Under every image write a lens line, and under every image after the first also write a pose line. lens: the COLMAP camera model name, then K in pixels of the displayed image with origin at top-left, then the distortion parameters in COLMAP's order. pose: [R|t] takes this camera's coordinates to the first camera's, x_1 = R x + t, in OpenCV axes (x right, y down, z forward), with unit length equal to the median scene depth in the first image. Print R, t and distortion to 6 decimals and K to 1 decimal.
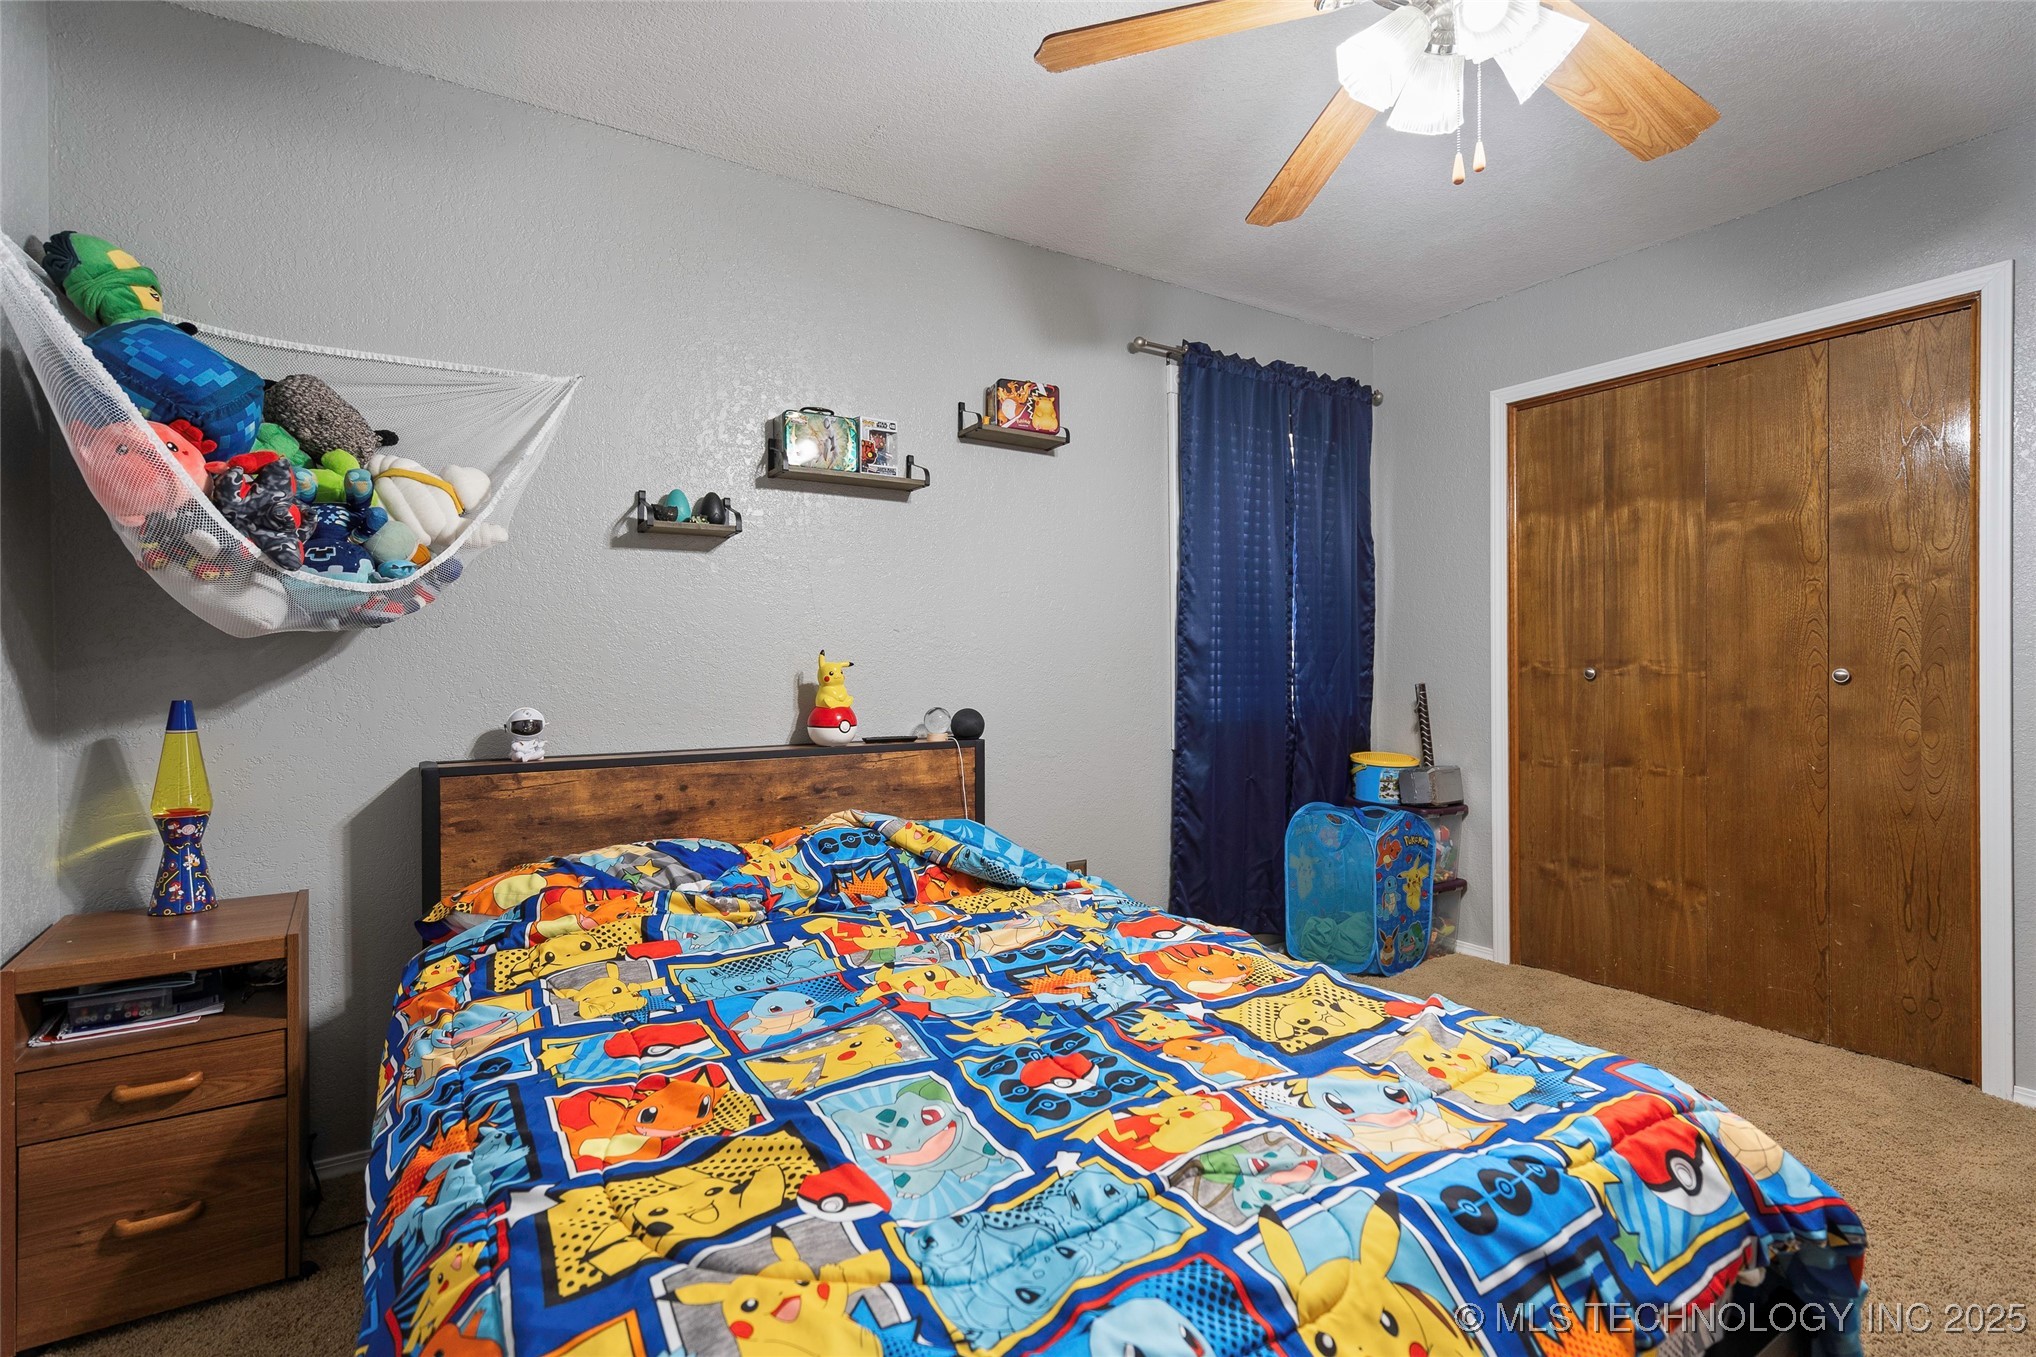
lens RADIAL K [[949.7, 0, 1038.5], [0, 949.7, 677.6], [0, 0, 1]] dist [0.001104, 0.000546]
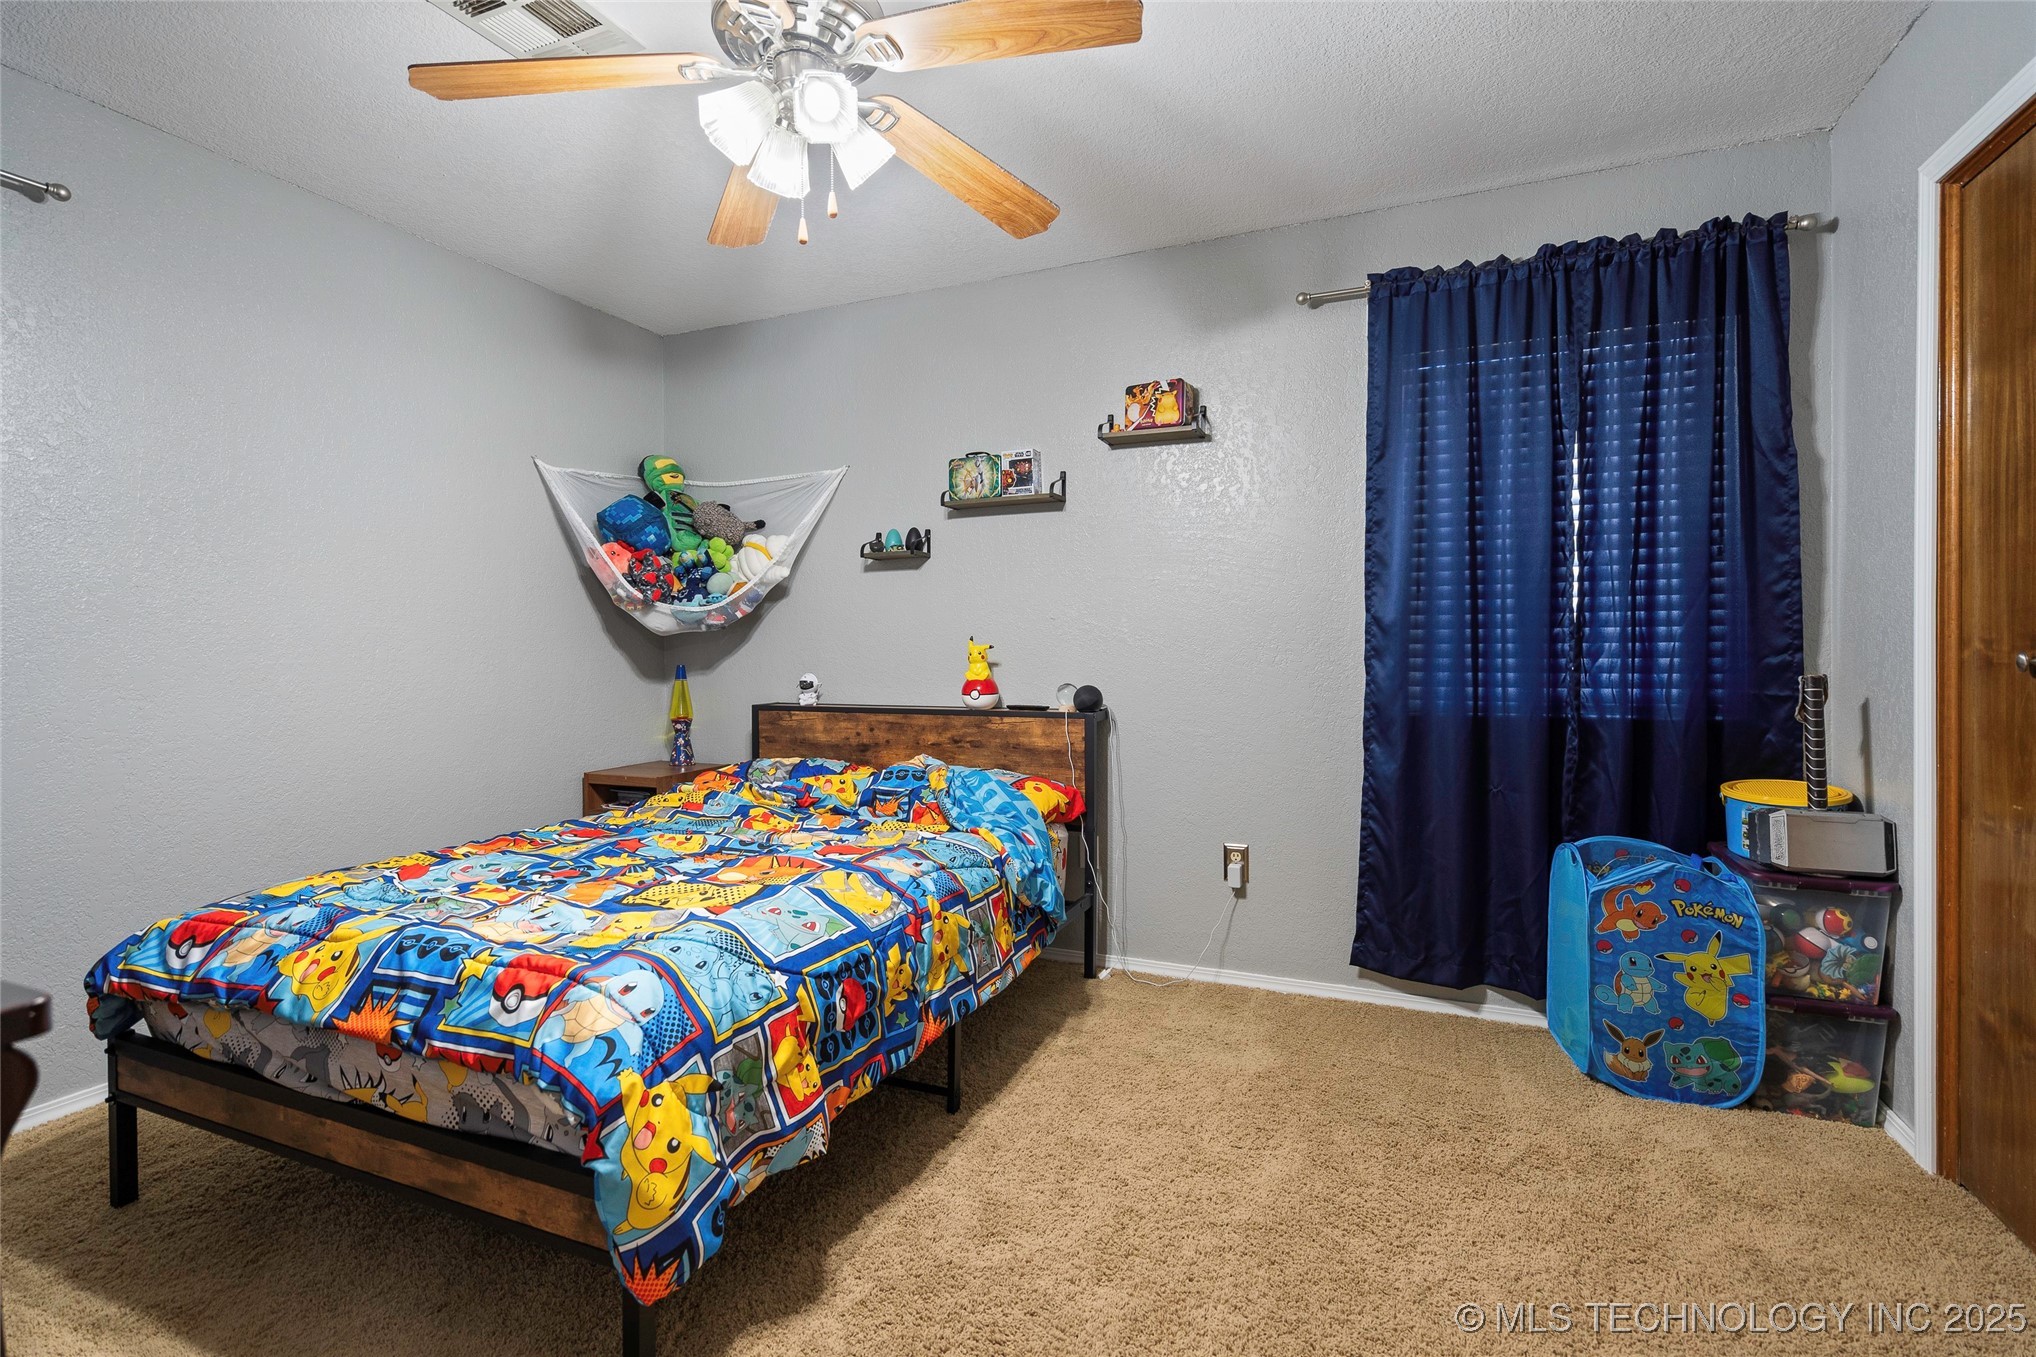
lens RADIAL K [[949.7, 0, 1031.5], [0, 949.7, 662.2], [0, 0, 1]] dist [0.001104, 0.000546]
pose [[0.561950, 0.012885, -0.827071, 0.887343], [-0.006819, 0.999917, 0.010945, -0.007875], [0.827143, -0.000511, 0.561992, 0.317675]]
